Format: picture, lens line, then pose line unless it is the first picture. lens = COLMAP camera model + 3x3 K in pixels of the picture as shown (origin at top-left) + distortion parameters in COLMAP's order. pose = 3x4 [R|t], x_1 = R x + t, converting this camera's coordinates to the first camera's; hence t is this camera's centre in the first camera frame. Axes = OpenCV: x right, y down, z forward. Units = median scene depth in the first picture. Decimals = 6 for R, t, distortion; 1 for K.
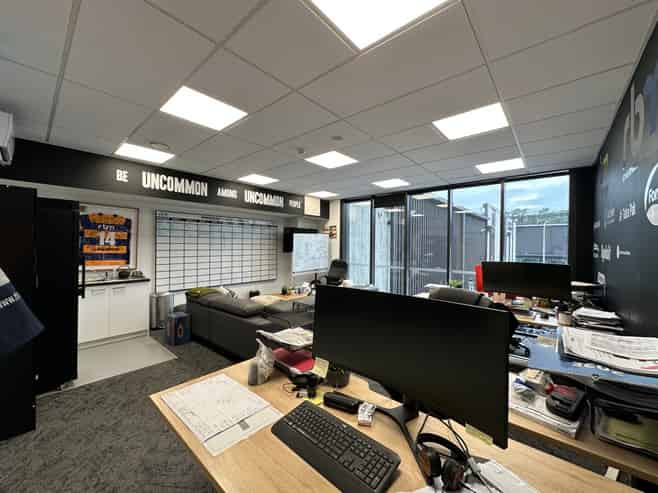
lens RADIAL K [[262.4, 0, 329.0], [0, 262.4, 246.5], [0, 0, 1]] dist [0.000029, -0.000002]
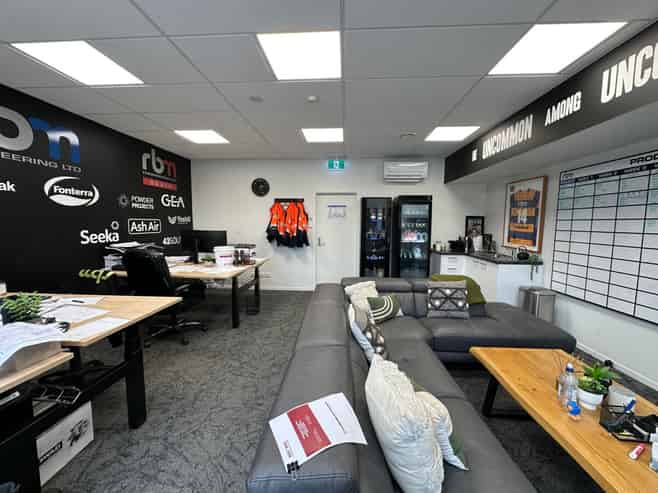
lens RADIAL K [[262.4, 0, 329.0], [0, 262.4, 246.5], [0, 0, 1]] dist [0.000029, -0.000002]
pose [[-0.791030, 0.035645, -0.610738, 0.270315], [-0.023687, 0.995768, 0.088797, 0.010634], [0.611319, 0.084708, -0.786838, 1.261789]]
